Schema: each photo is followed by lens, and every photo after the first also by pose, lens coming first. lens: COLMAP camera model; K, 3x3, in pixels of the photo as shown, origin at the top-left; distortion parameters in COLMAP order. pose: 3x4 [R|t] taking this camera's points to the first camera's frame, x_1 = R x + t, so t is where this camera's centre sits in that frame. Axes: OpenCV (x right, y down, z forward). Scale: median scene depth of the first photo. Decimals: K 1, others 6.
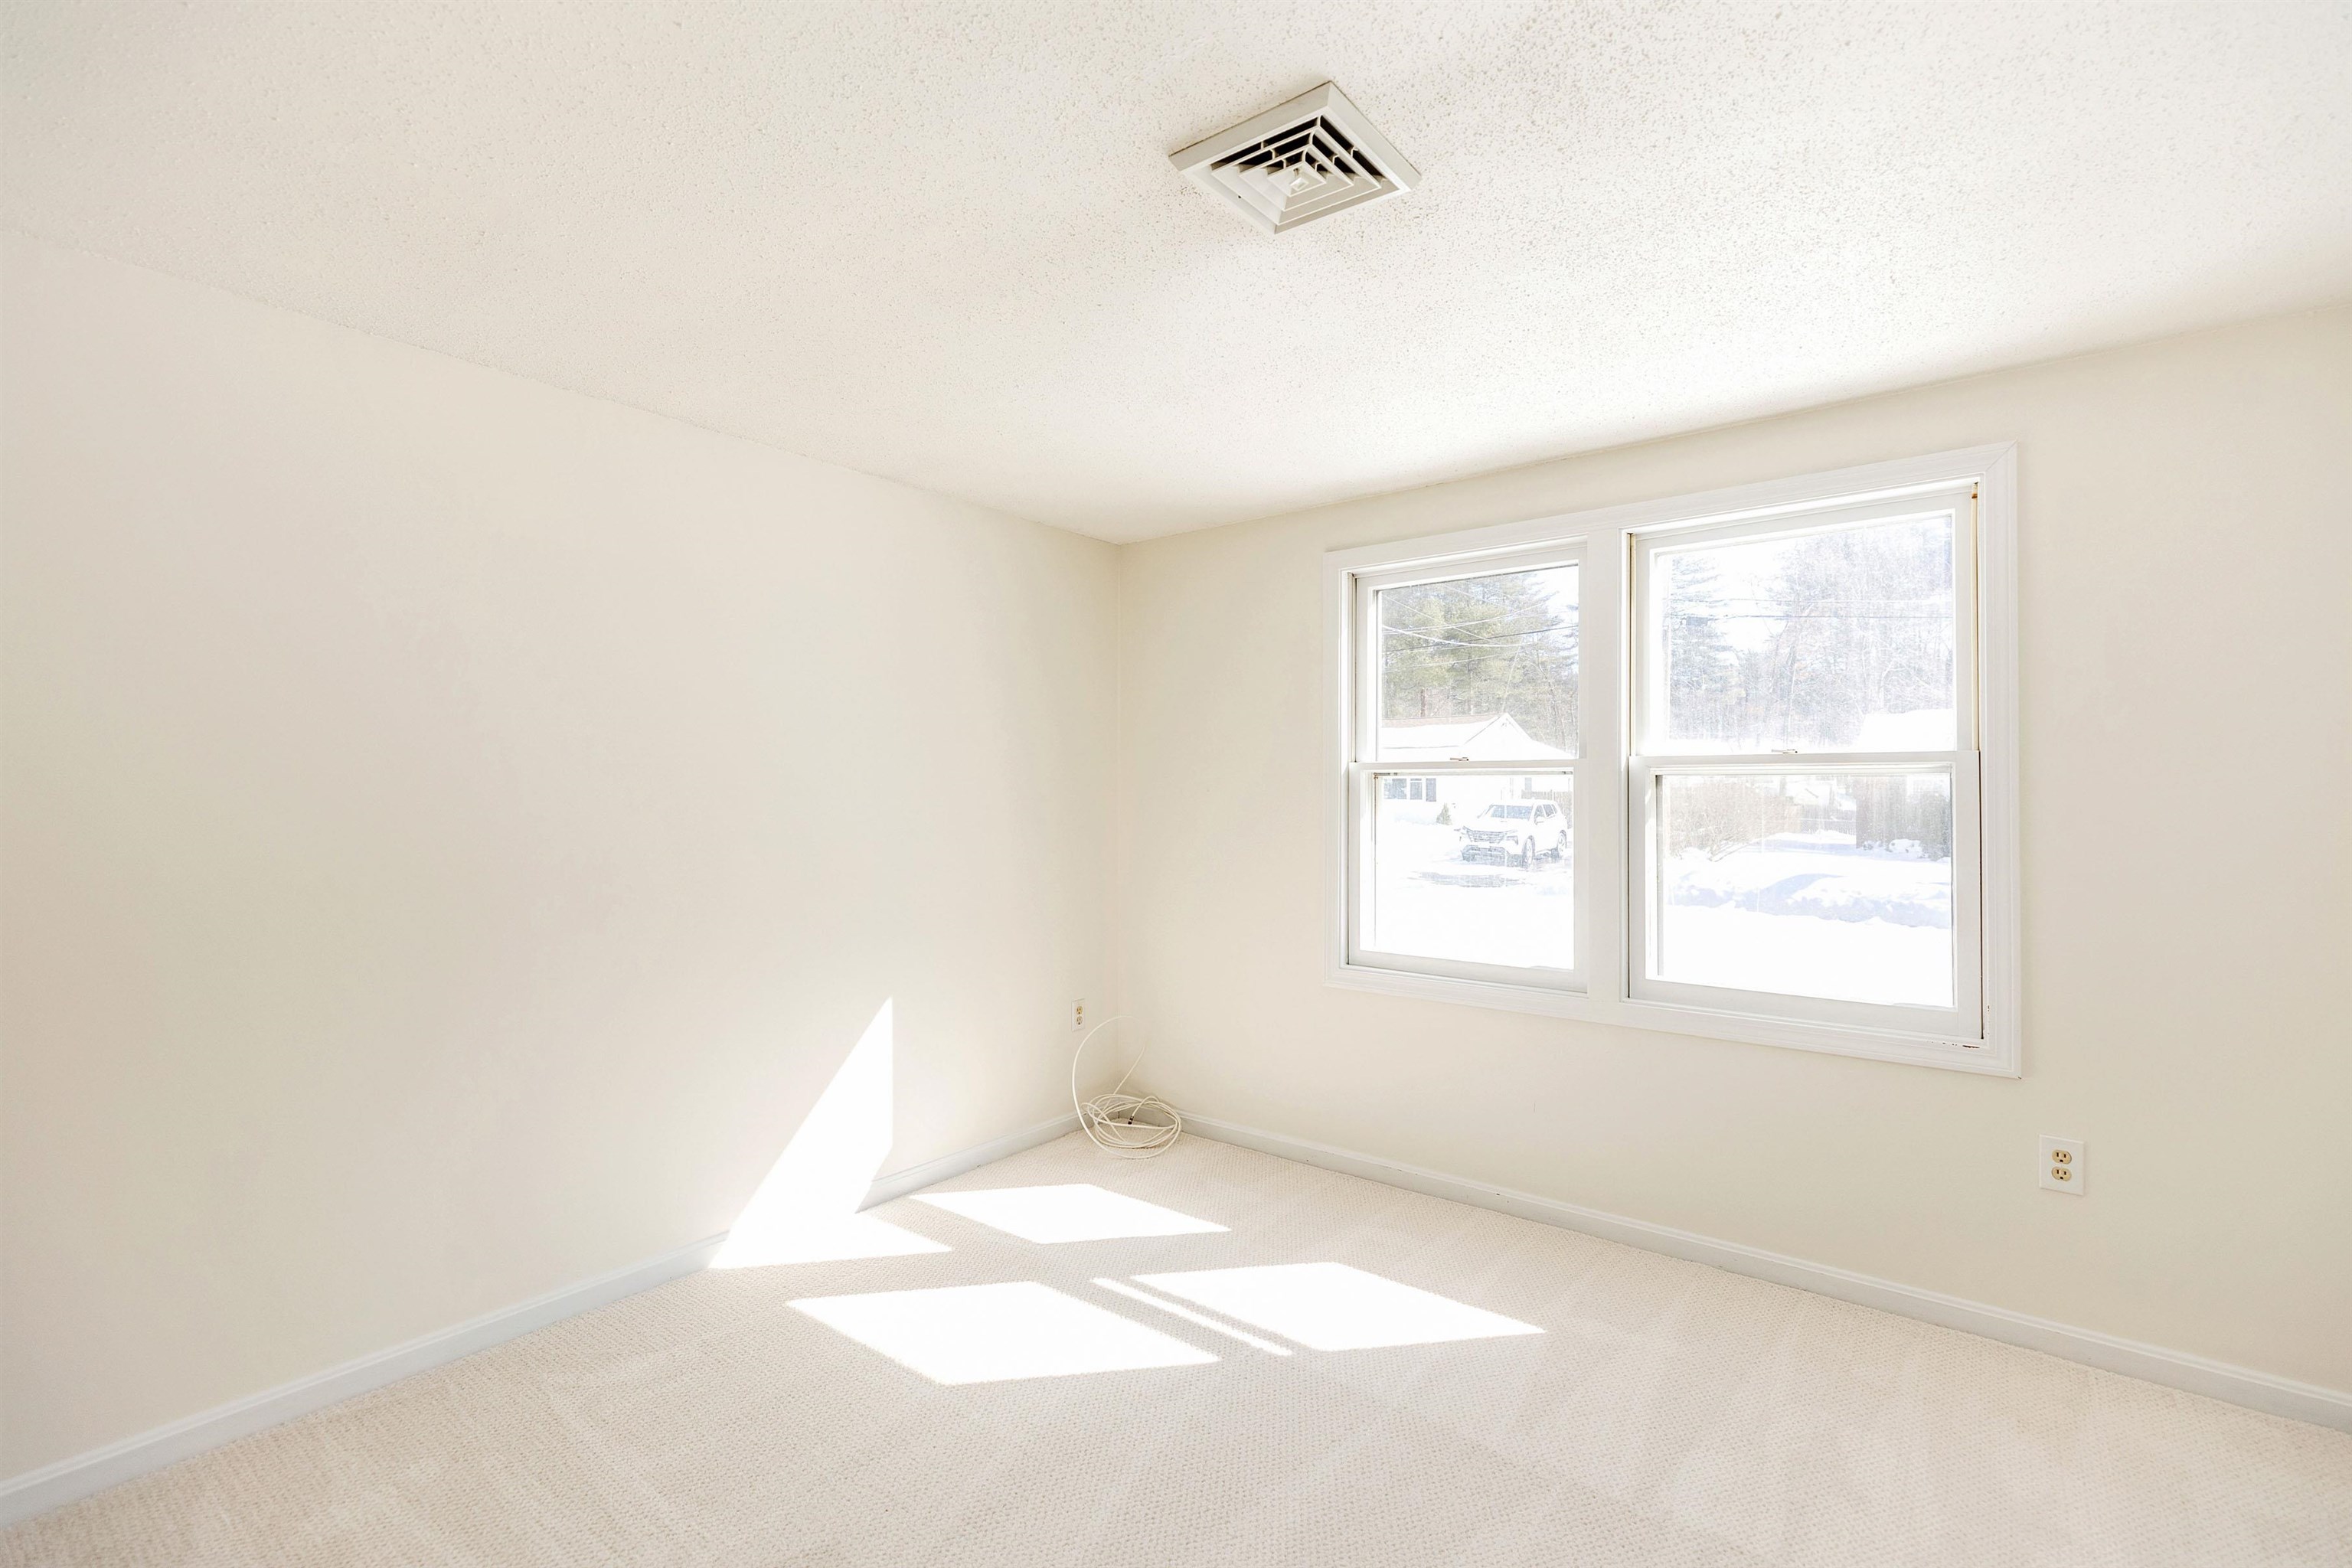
lens RADIAL K [[1044.5, 0, 1223.9], [0, 1044.5, 804.0], [0, 0, 1]] dist [0.012599, -0.000909]
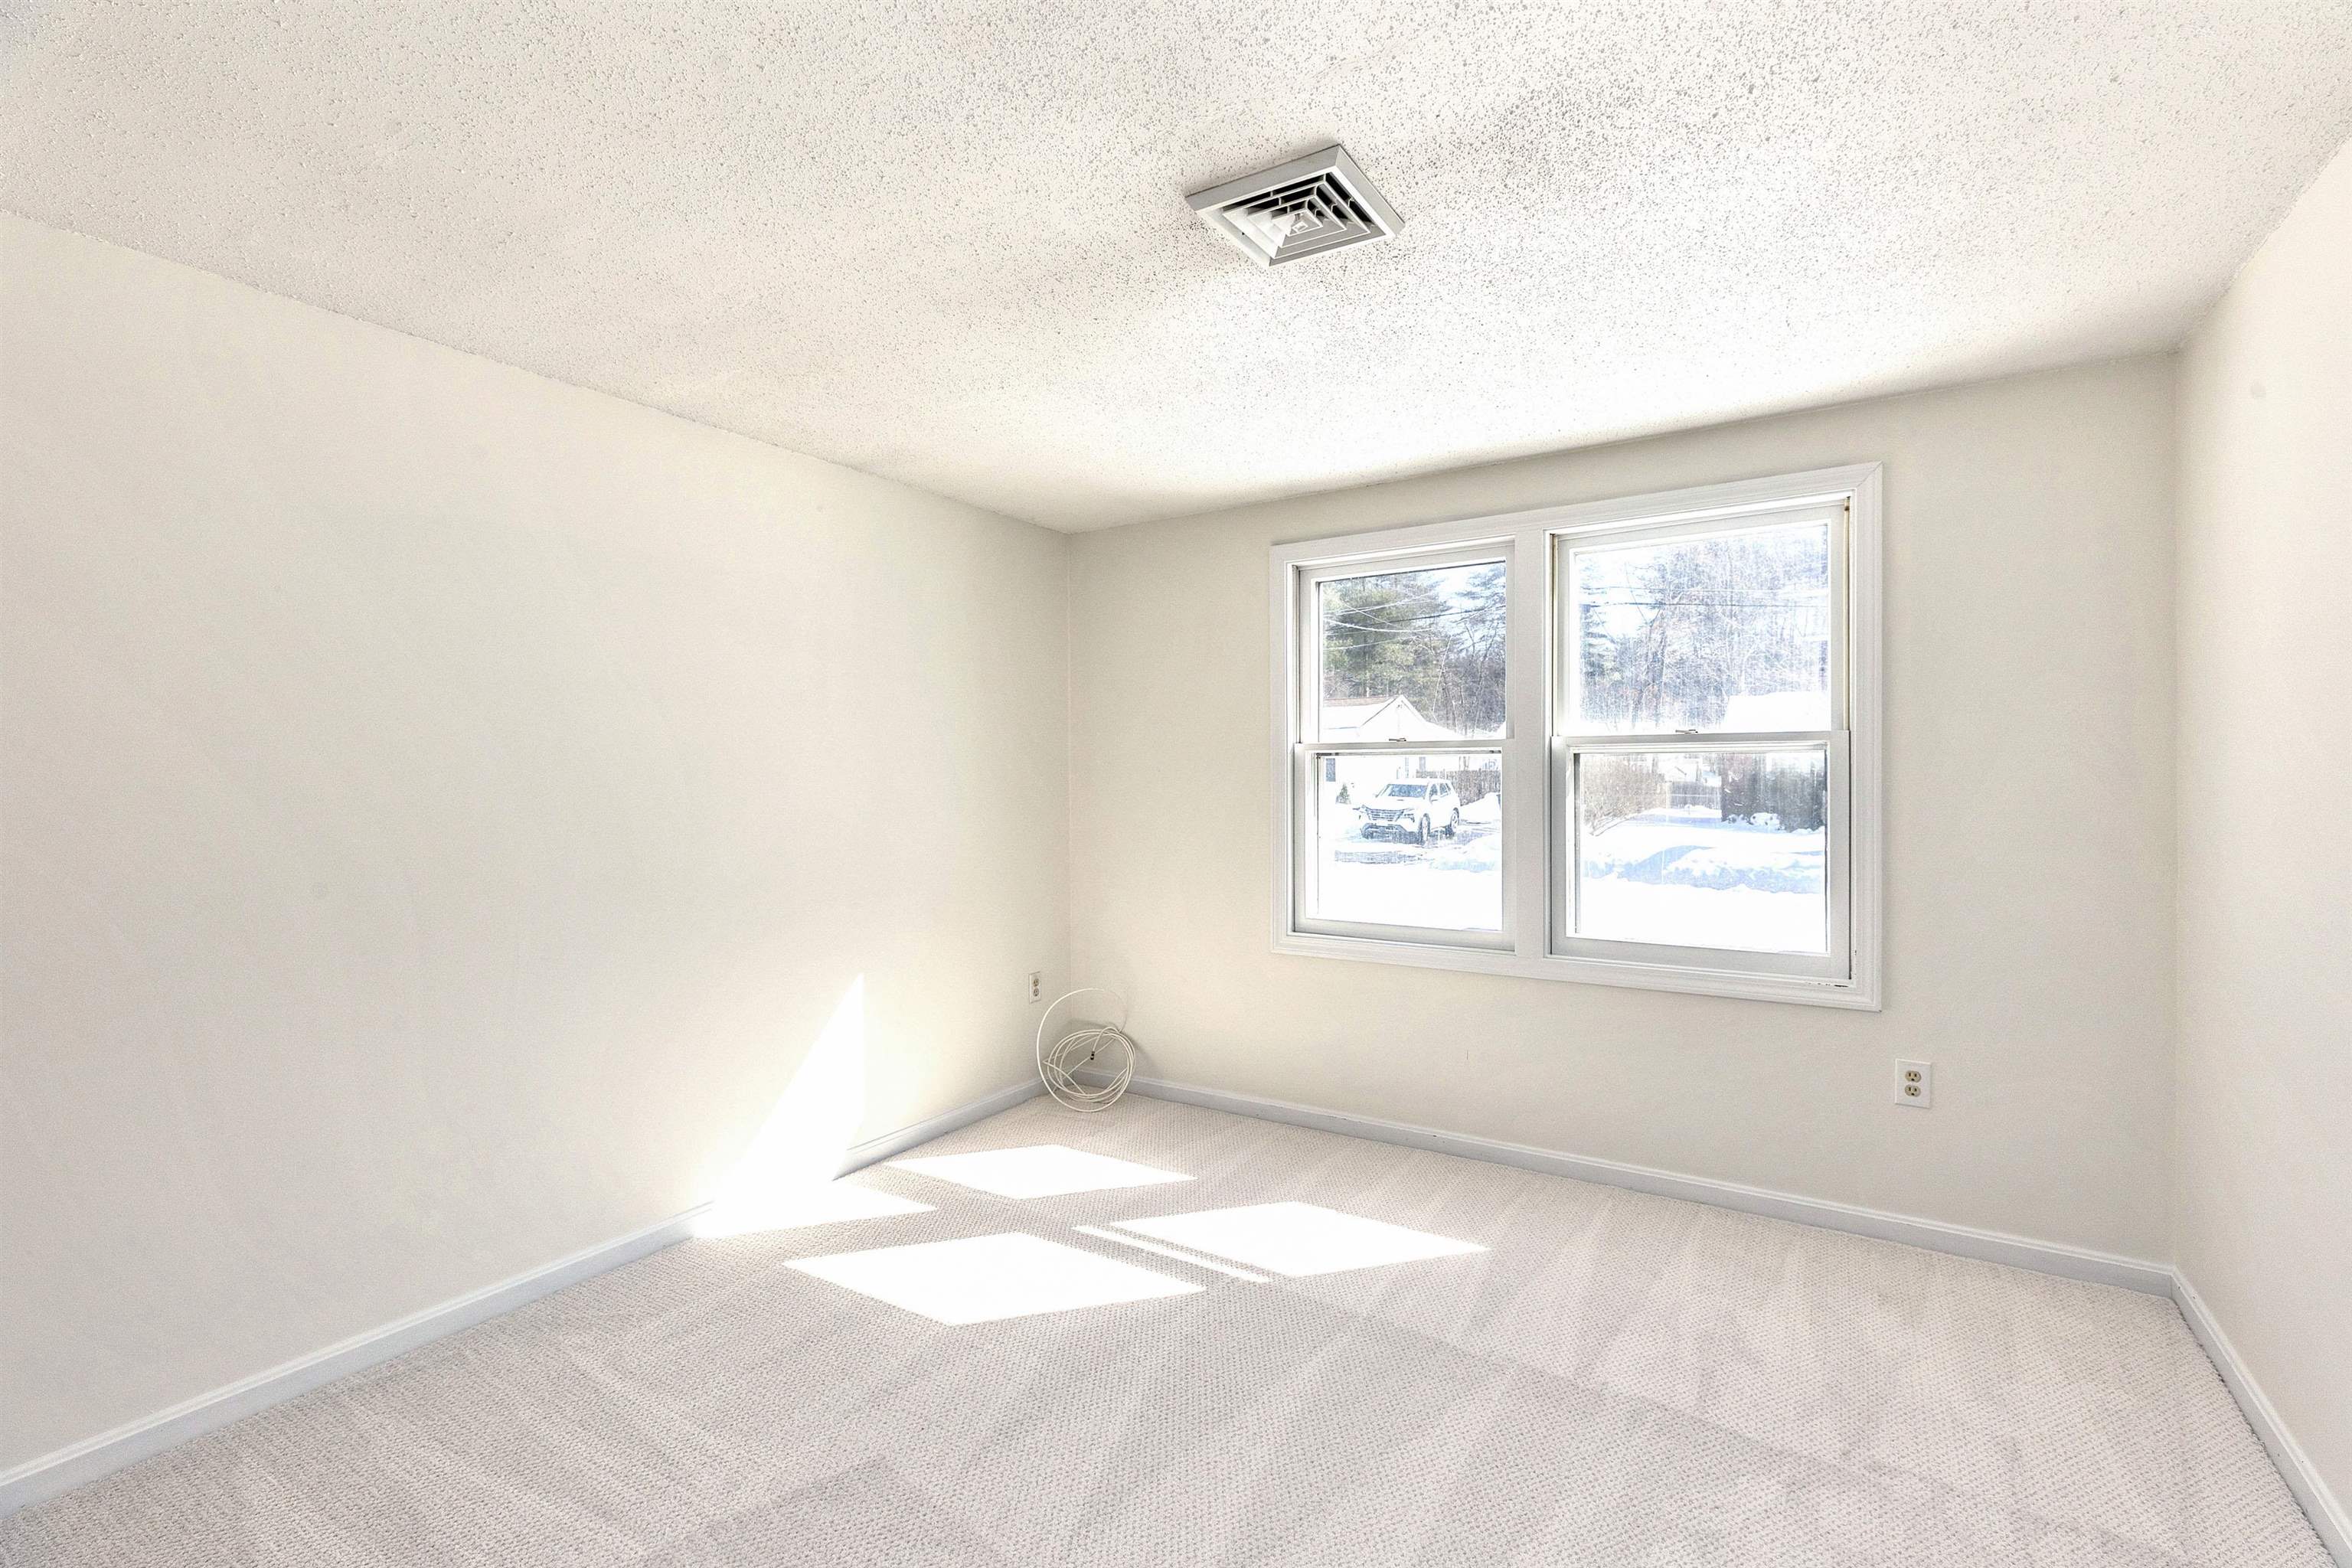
lens RADIAL K [[1044.5, 0, 1224.5], [0, 1044.5, 811.2], [0, 0, 1]] dist [0.012599, -0.000909]
pose [[0.994648, -0.011325, 0.102694, -0.090352], [0.008823, 0.999654, 0.024787, 0.003335], [-0.102940, -0.023748, 0.994404, -0.083798]]
